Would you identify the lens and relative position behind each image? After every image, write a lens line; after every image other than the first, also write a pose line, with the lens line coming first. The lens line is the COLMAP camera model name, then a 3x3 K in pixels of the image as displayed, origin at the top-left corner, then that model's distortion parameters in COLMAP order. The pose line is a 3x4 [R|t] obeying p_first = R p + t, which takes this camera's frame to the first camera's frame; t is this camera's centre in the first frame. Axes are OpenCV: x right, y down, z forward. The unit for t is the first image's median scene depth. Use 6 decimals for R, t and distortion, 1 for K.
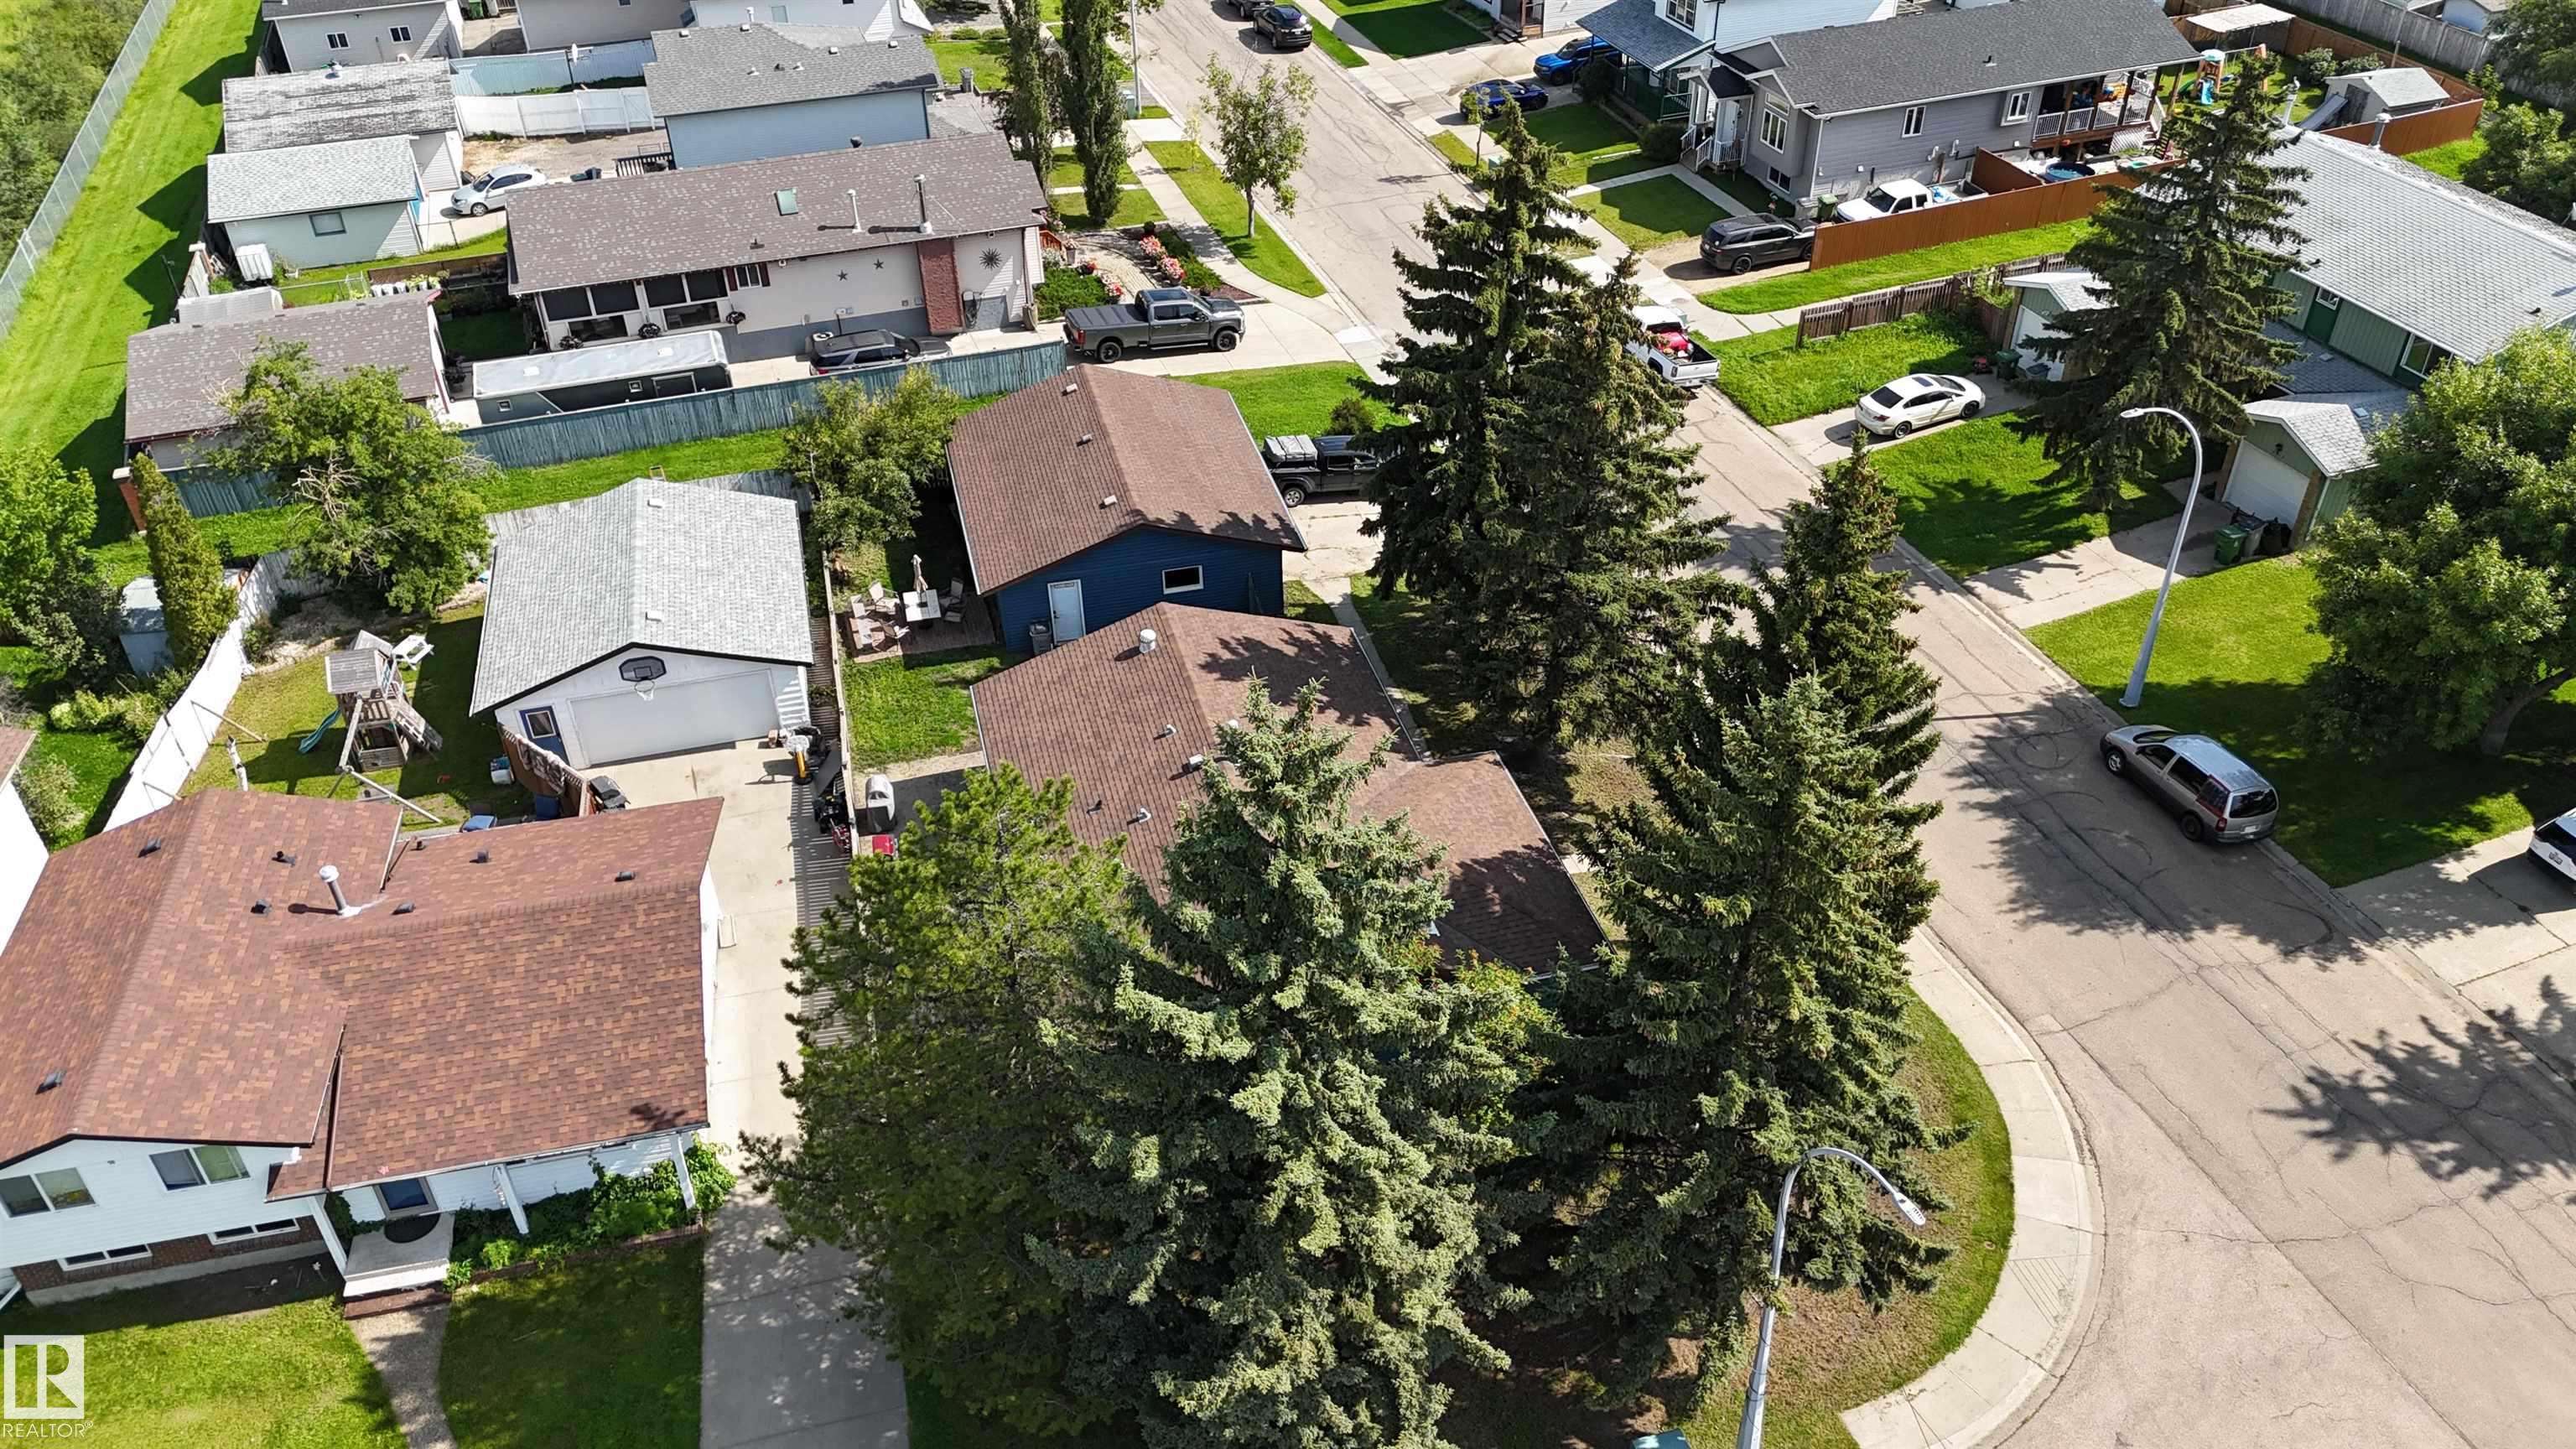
lens RADIAL K [[1892.8, 0, 1299.6], [0, 1892.8, 721.1], [0, 0, 1]] dist [0.068117, -0.071129]
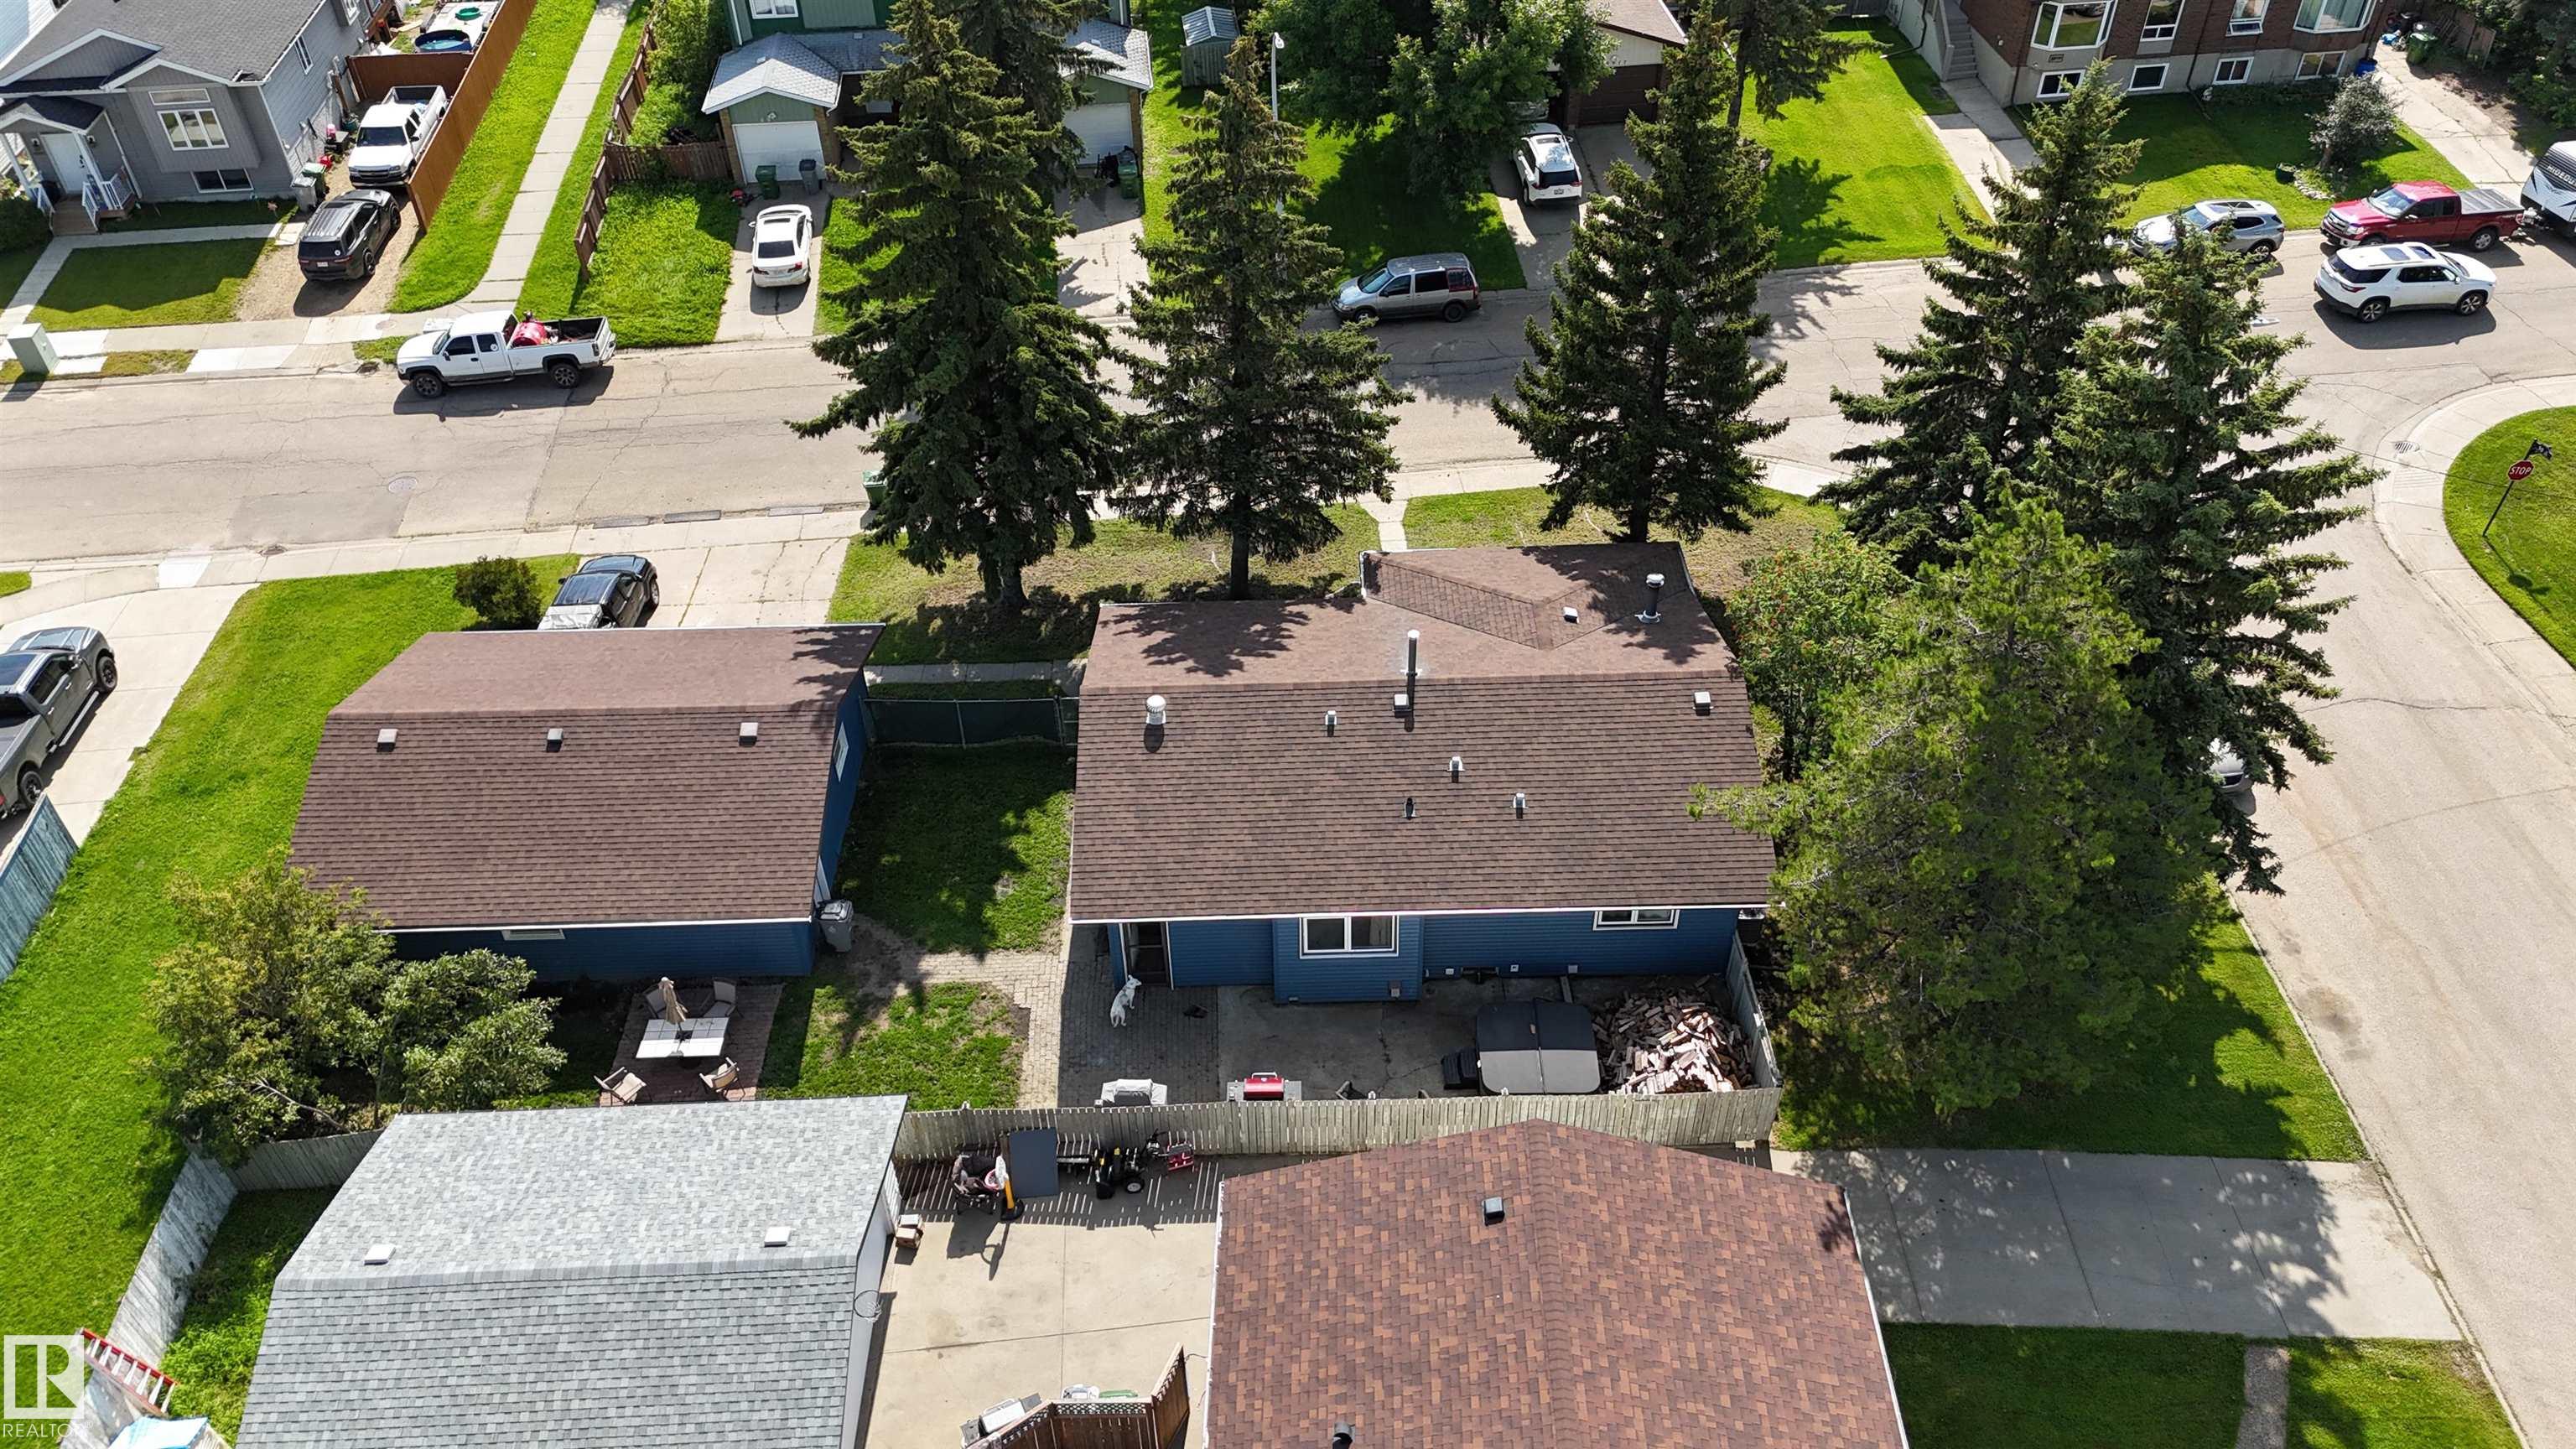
lens RADIAL K [[1892.8, 0, 1299.6], [0, 1892.8, 721.1], [0, 0, 1]] dist [0.068117, -0.071129]
pose [[0.234734, -0.631718, 0.738805, -0.616489], [0.583082, 0.699627, 0.412962, -0.311444], [-0.777763, 0.333848, 0.532569, 0.461478]]
